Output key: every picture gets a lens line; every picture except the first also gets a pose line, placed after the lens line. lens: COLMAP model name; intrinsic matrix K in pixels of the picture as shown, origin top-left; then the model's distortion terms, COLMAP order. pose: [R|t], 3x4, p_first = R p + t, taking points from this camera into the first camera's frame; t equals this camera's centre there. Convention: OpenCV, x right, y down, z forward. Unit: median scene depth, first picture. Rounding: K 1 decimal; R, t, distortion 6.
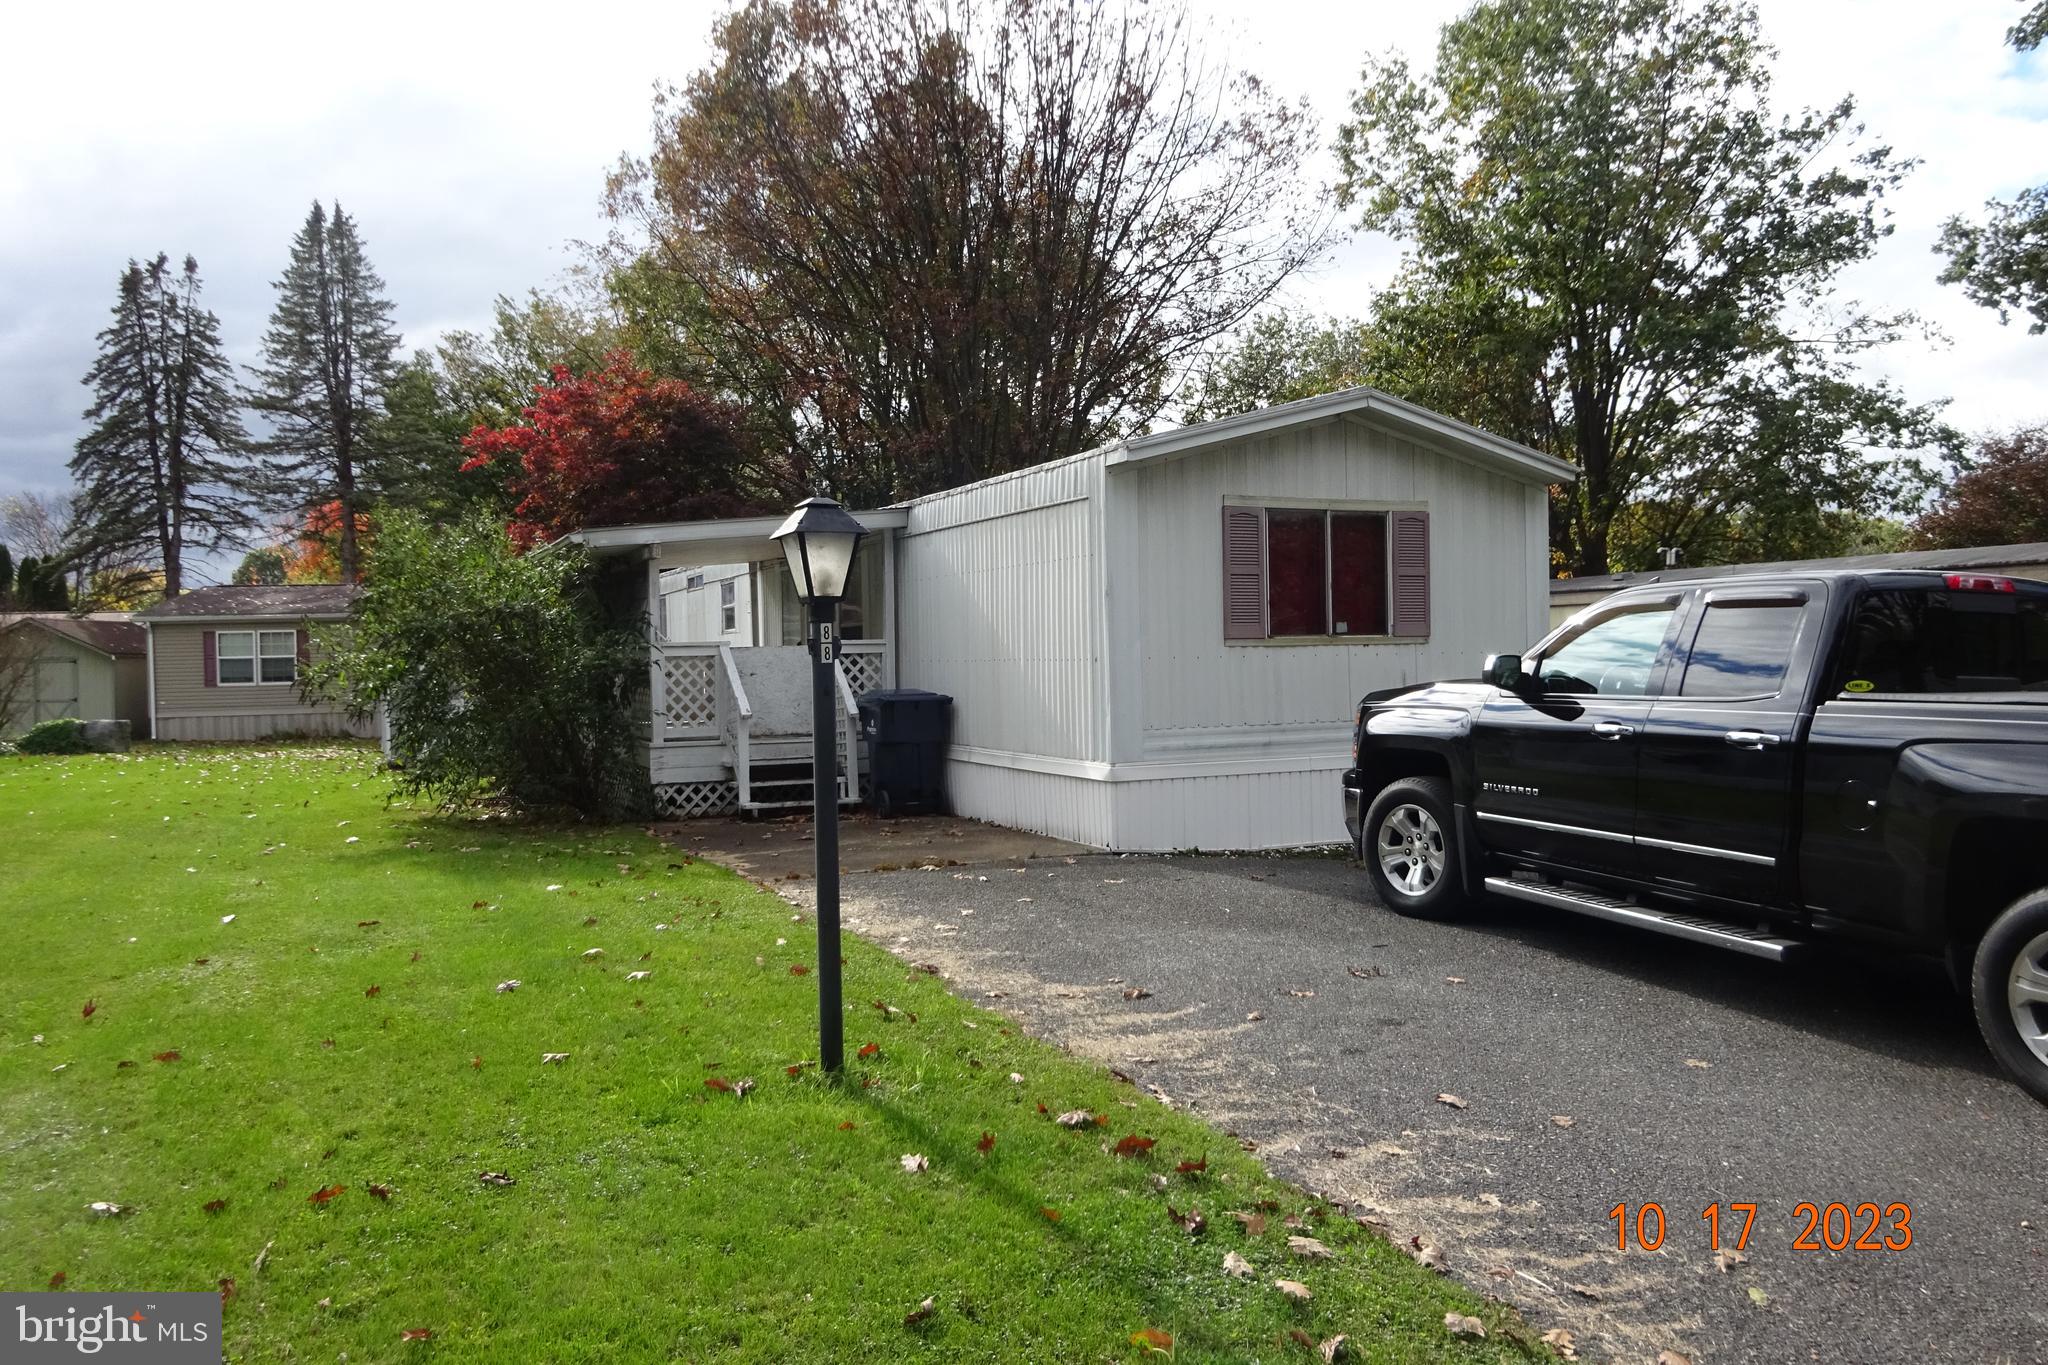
lens RADIAL K [[1525.0, 0, 1024.0], [0, 1525.0, 682.5], [0, 0, 1]] dist [0.032156, -0.035240]
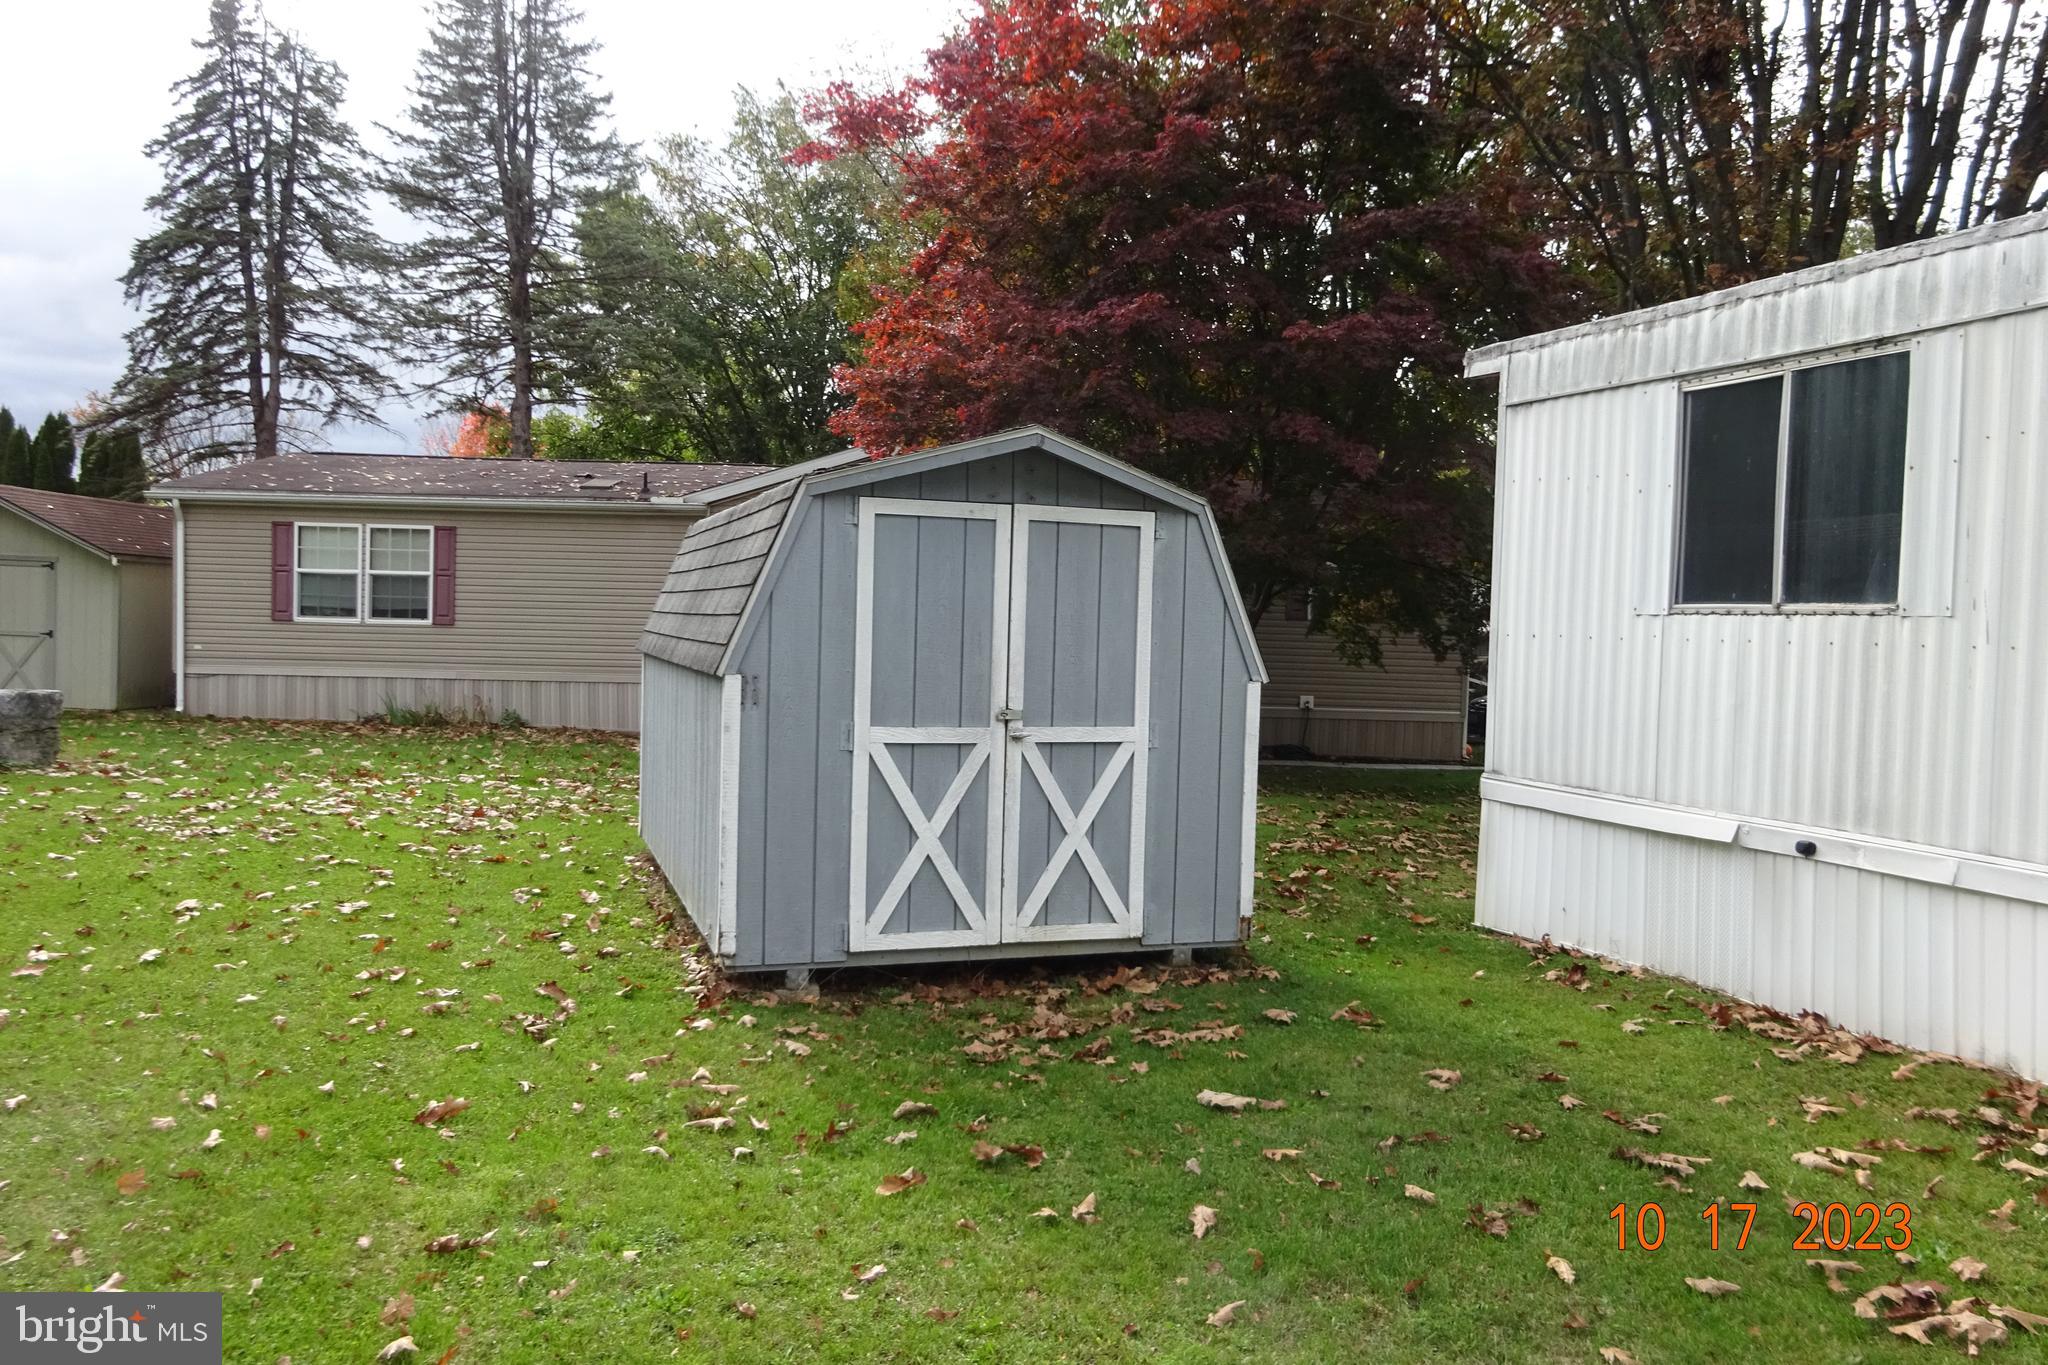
lens RADIAL K [[1525.0, 0, 1024.0], [0, 1525.0, 682.5], [0, 0, 1]] dist [0.032156, -0.035240]
pose [[0.995383, 0.051999, -0.080680, -0.165773], [-0.050142, 0.998432, 0.024880, -0.001926], [0.081848, -0.020720, 0.996429, 0.357967]]
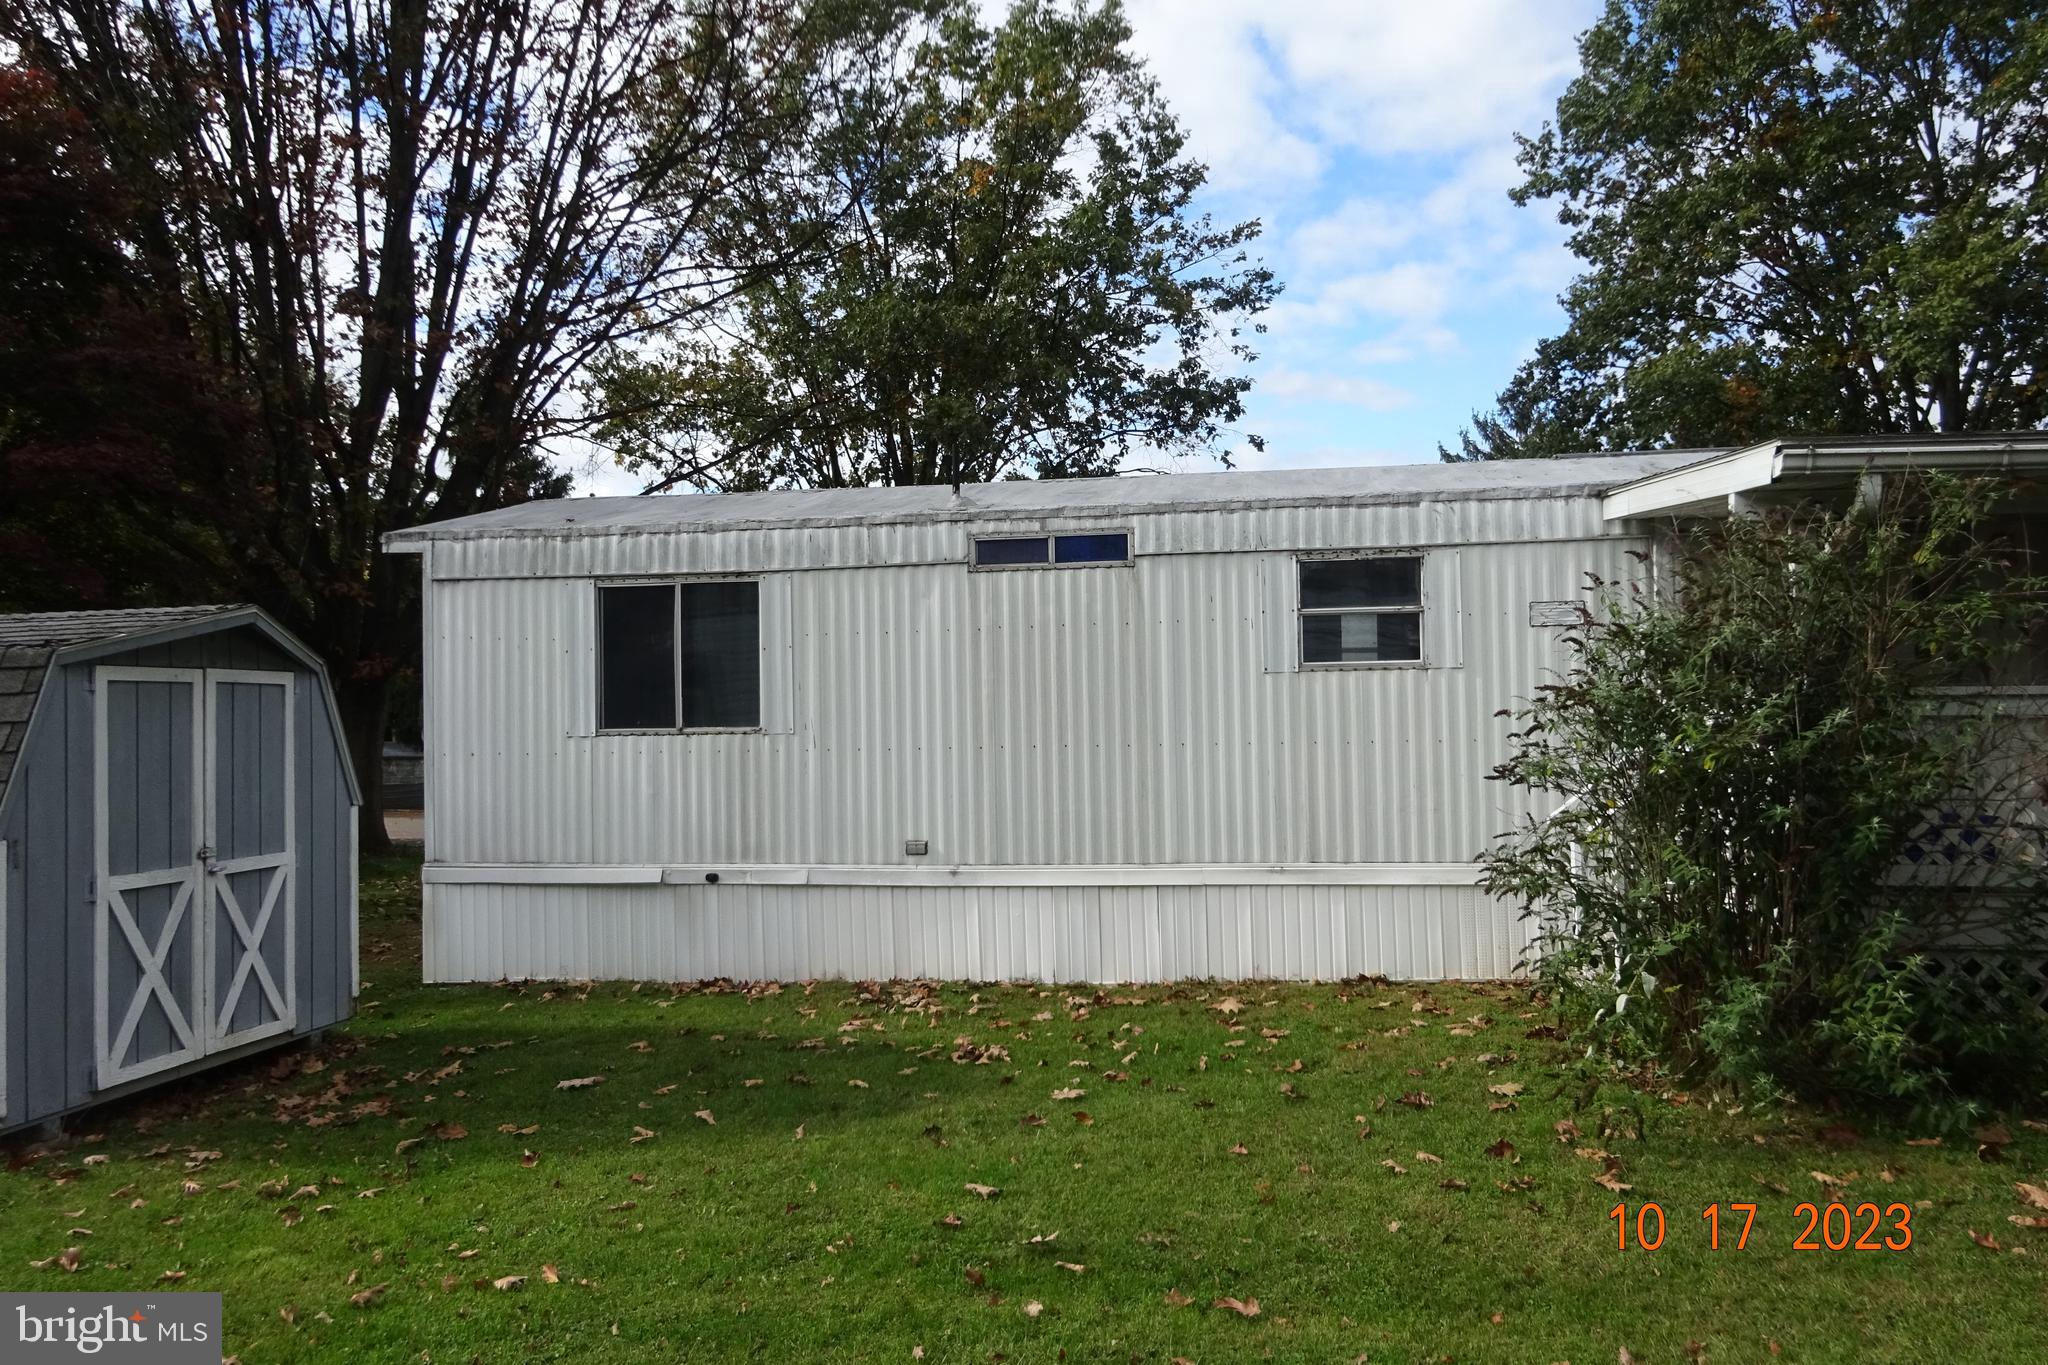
lens RADIAL K [[1525.0, 0, 1024.0], [0, 1525.0, 682.5], [0, 0, 1]] dist [0.032156, -0.035240]
pose [[0.579234, 0.030466, 0.814592, -0.460654], [0.014840, 0.998742, -0.047906, -0.009184], [-0.815027, 0.039838, 0.578052, 0.282673]]
